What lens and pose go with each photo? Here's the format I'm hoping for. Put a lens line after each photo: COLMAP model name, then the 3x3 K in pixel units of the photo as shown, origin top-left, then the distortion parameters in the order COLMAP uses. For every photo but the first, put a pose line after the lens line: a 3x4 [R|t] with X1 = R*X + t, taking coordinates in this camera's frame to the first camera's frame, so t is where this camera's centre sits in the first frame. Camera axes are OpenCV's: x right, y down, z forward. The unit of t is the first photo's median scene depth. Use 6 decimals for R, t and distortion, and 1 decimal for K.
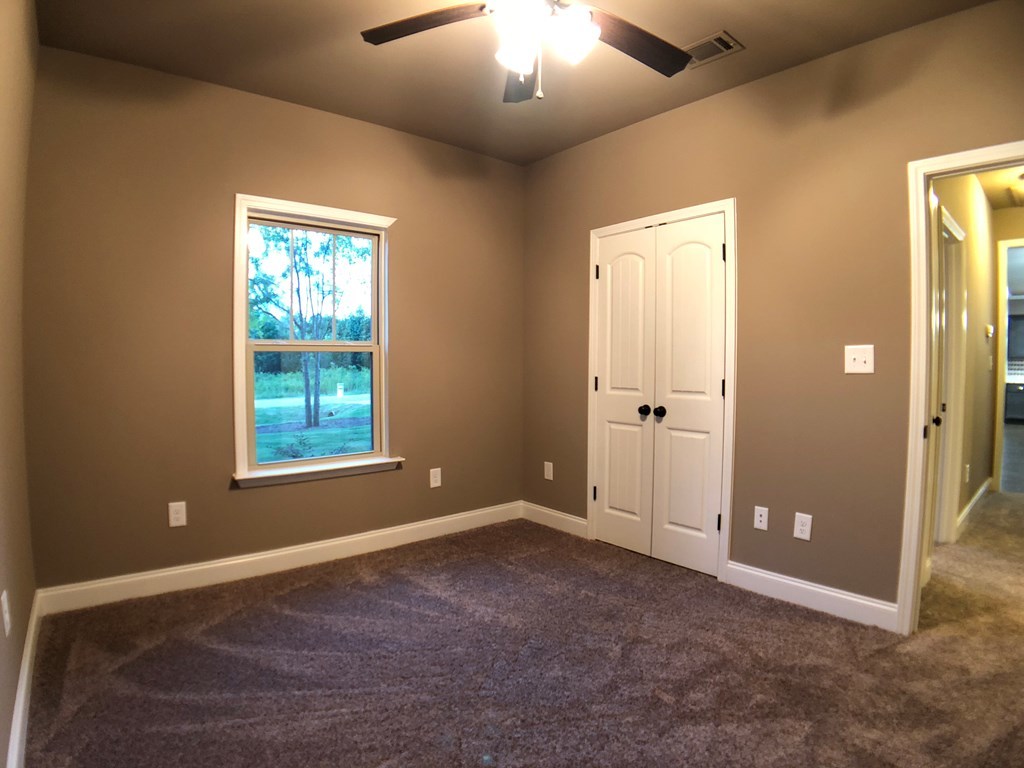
lens RADIAL K [[540.0, 0, 508.5], [0, 540.0, 378.9], [0, 0, 1]] dist [-0.132191, 0.020589]
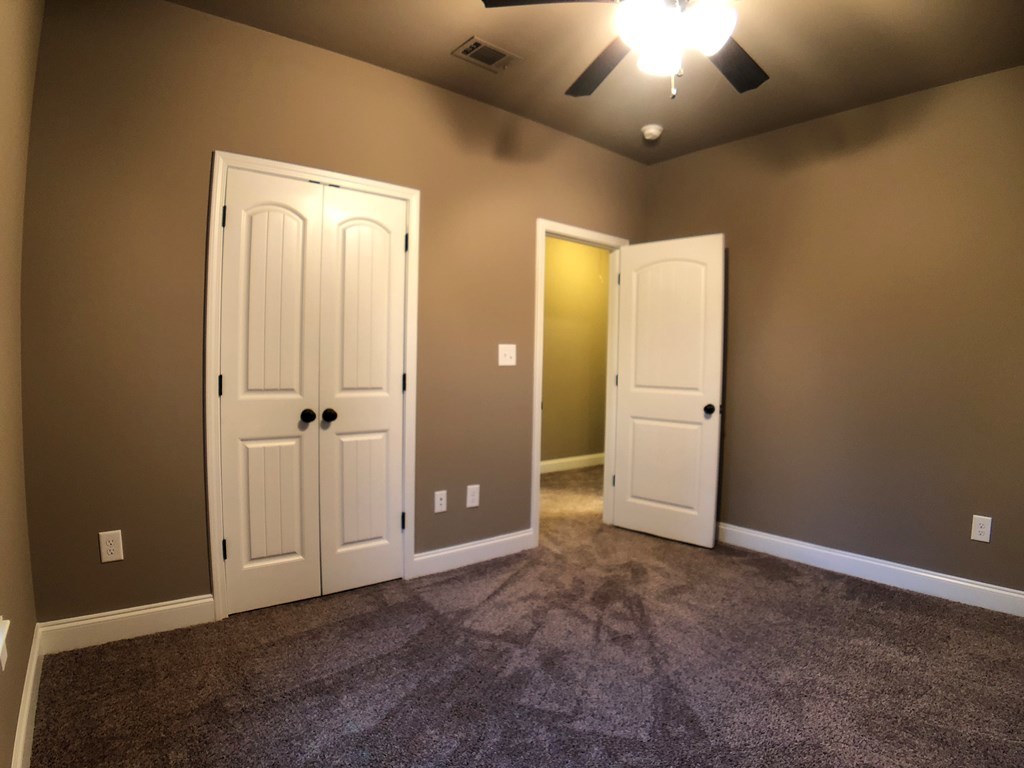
lens RADIAL K [[540.0, 0, 508.5], [0, 540.0, 378.9], [0, 0, 1]] dist [-0.132191, 0.020589]
pose [[0.031613, -0.041942, 0.998620, -0.508375], [0.007486, 0.999101, 0.041726, -0.025930], [-0.999472, 0.006157, 0.031899, 0.690991]]
